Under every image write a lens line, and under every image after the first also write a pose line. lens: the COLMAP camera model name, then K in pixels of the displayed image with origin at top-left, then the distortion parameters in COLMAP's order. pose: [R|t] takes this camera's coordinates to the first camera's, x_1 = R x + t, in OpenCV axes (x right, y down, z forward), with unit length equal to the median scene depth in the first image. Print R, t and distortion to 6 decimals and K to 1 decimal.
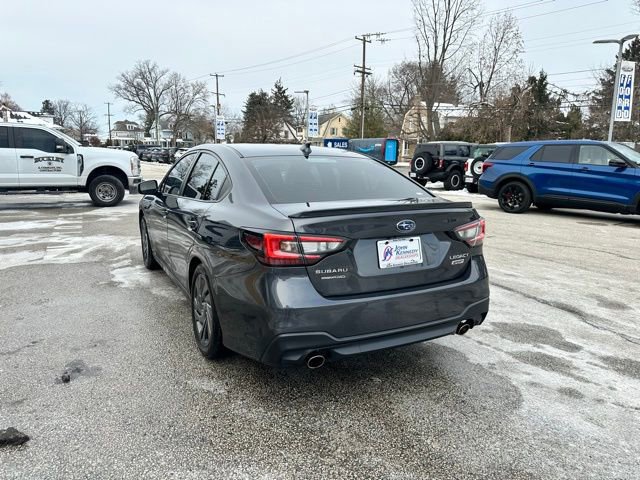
lens RADIAL K [[450.5, 0, 316.3], [0, 450.5, 242.0], [0, 0, 1]] dist [0.038320, -0.051581]
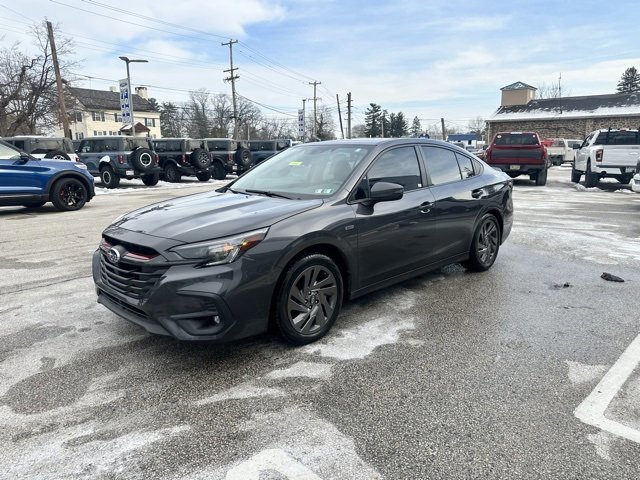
lens RADIAL K [[450.5, 0, 317.9], [0, 450.5, 242.0], [0, 0, 1]] dist [0.038320, -0.051581]
pose [[-0.293718, -0.195648, 0.935656, -0.449853], [0.186505, 0.948288, 0.256837, -0.107671], [-0.937521, 0.249942, -0.242040, 0.554113]]
